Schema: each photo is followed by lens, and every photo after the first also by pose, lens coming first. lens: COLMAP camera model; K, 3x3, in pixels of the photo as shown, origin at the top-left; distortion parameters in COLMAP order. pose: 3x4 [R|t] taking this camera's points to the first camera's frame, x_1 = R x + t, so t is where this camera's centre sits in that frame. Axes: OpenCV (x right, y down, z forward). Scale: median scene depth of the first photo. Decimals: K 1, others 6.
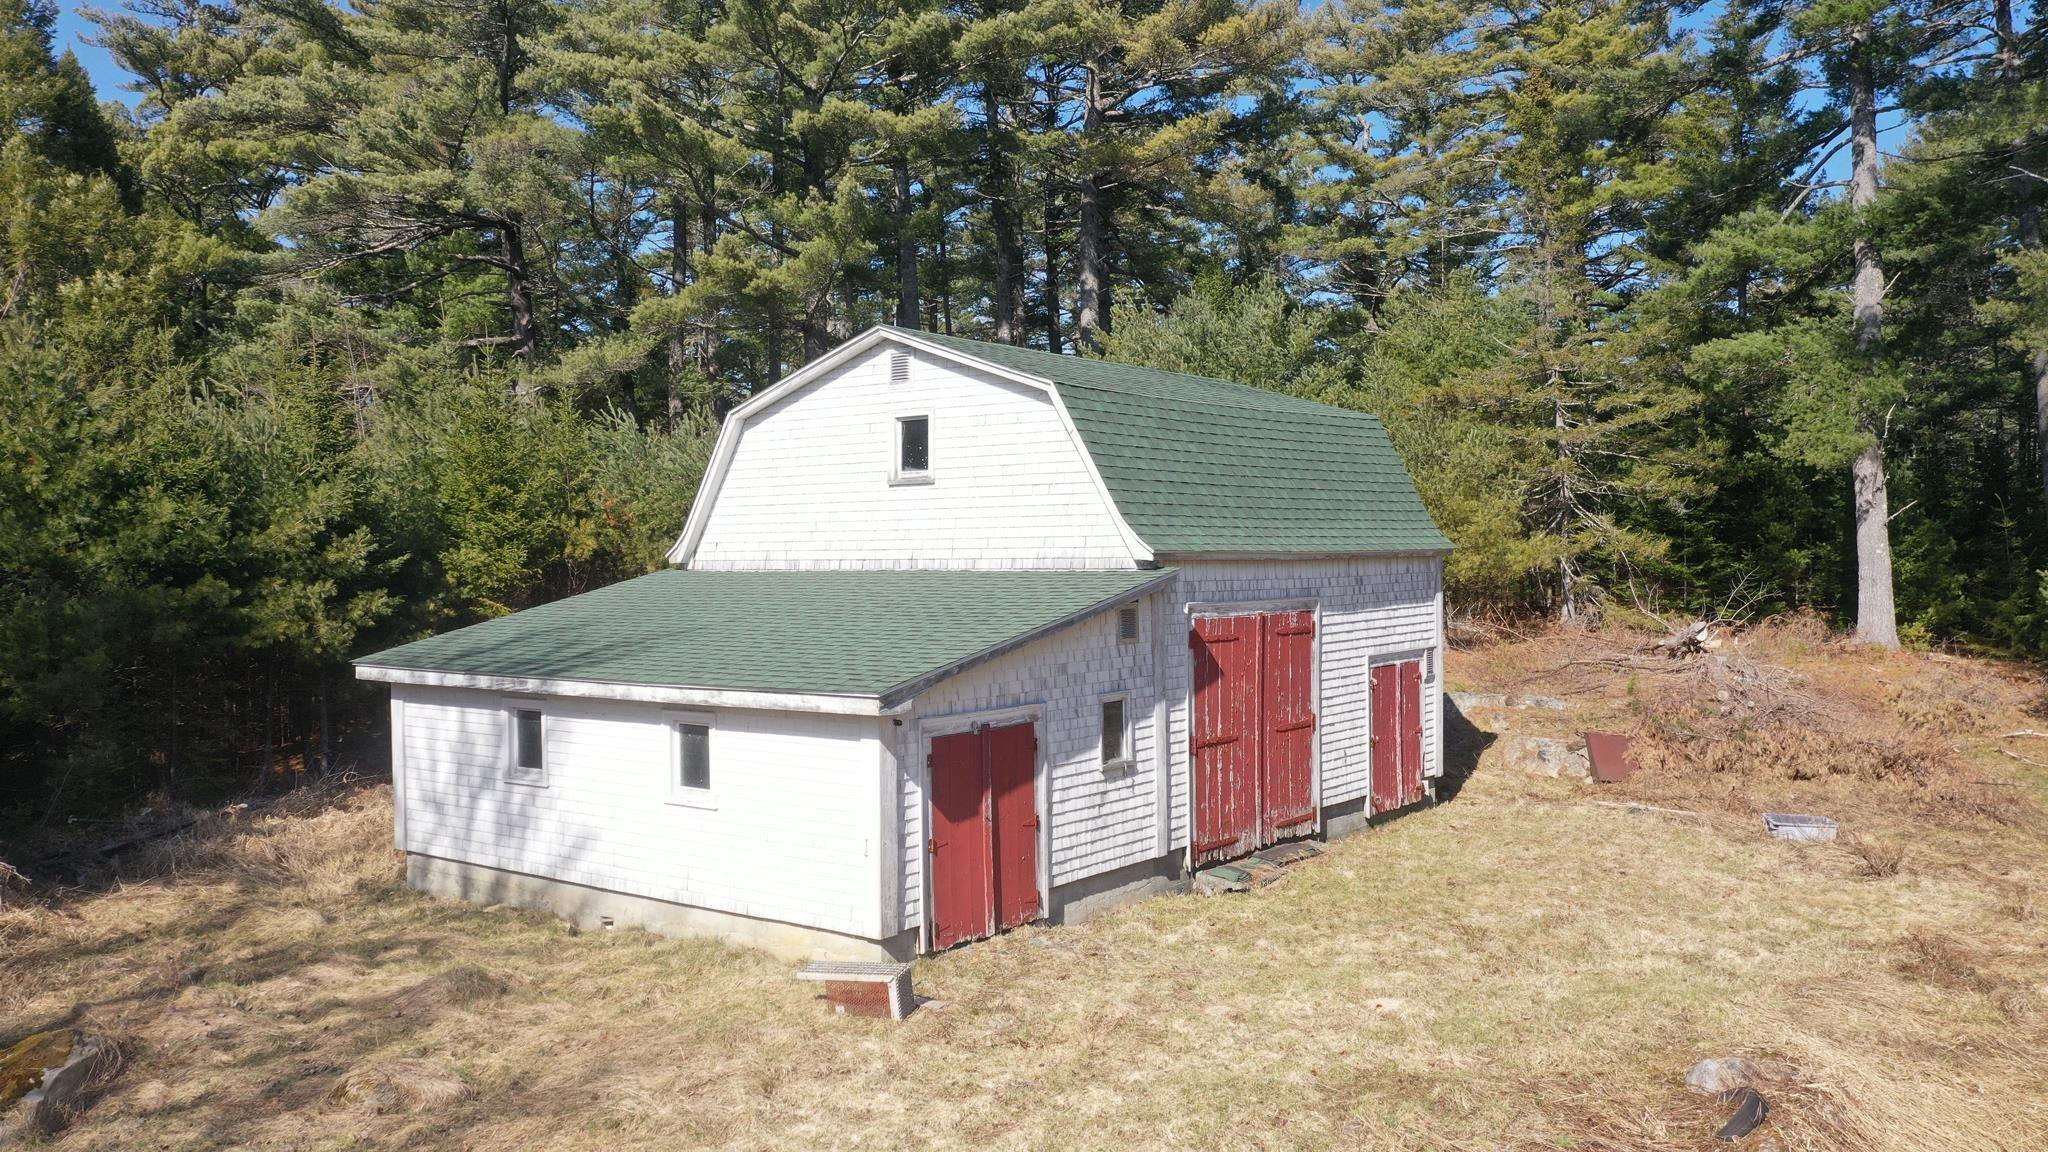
lens RADIAL K [[1663.4, 0, 1002.8], [0, 1663.4, 526.0], [0, 0, 1]] dist [0.001244, -0.000722]
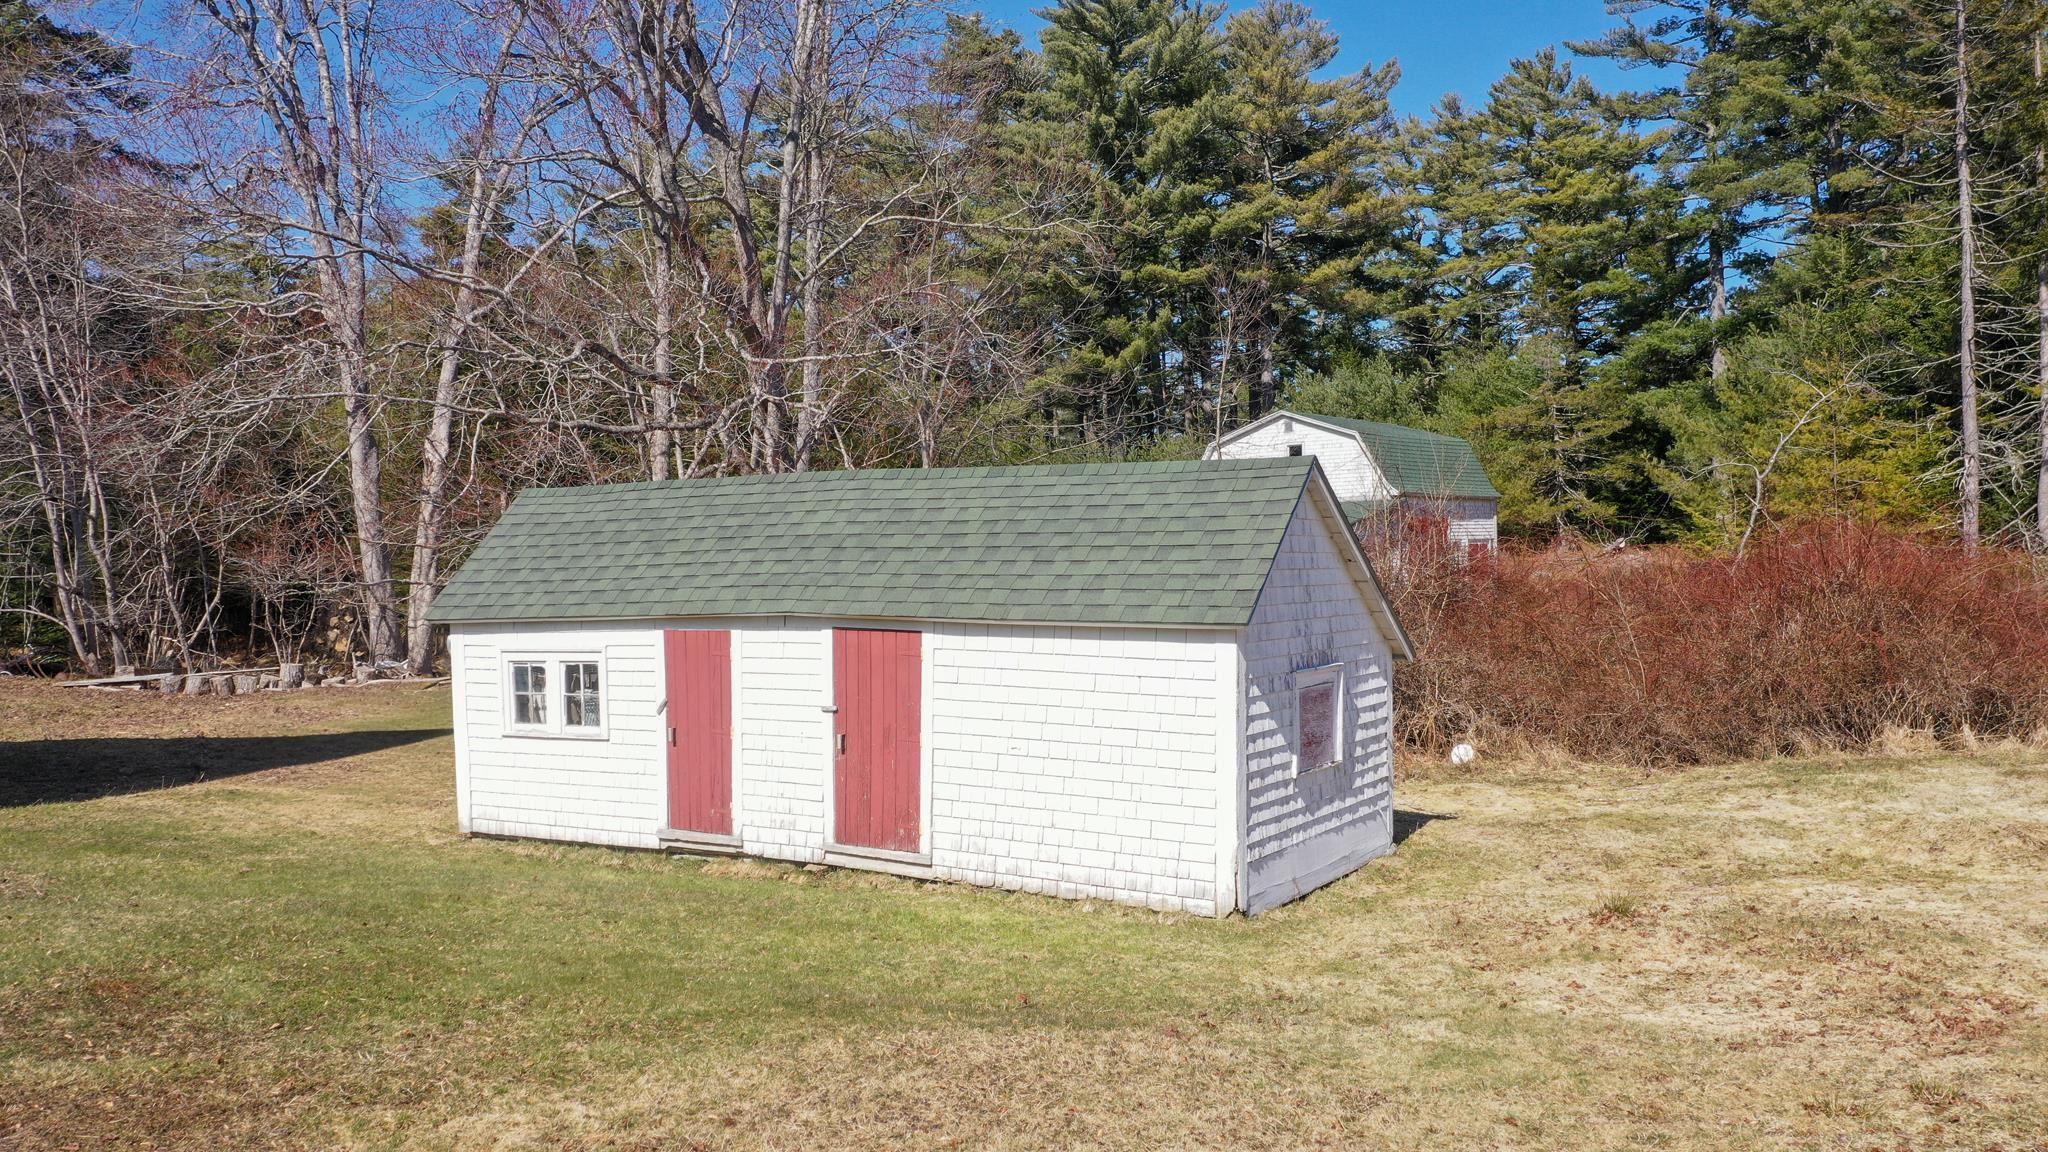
lens RADIAL K [[1696.0, 0, 1015.2], [0, 1696.0, 524.7], [0, 0, 1]] dist [-0.008448, -0.000770]
pose [[0.999918, -0.012805, -0.000869, -0.239693], [0.012798, 0.999885, -0.008179, 0.036436], [0.000973, 0.008167, 0.999966, -0.806106]]
